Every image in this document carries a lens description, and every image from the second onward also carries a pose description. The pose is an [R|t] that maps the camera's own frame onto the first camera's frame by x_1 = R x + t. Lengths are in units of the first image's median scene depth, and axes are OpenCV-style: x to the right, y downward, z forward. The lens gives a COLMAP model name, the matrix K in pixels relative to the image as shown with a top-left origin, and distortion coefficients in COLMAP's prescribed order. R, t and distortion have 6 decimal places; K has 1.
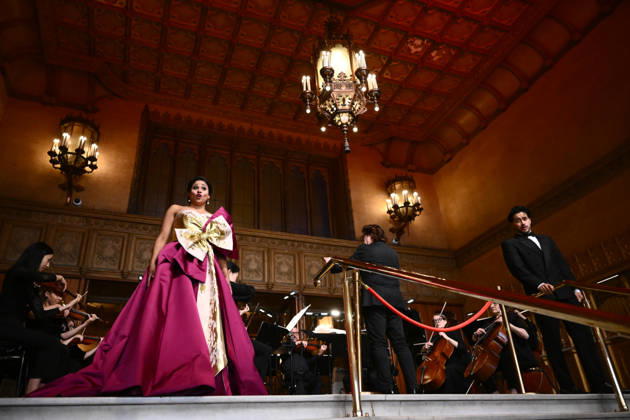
lens RADIAL K [[456.8, 0, 303.2], [0, 456.8, 220.6], [0, 0, 1]] dist [-0.002181, 0.002902]
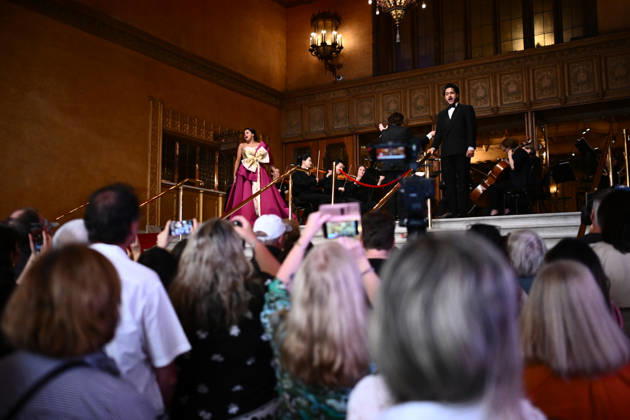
lens RADIAL K [[617.8, 0, 298.1], [0, 617.8, 198.9], [0, 0, 1]] dist [-0.016122, -0.001814]
pose [[0.599290, -0.049175, -0.799021, 0.676828], [0.343330, 0.917445, 0.201045, -0.096450], [0.723171, -0.394812, 0.566698, -0.186352]]
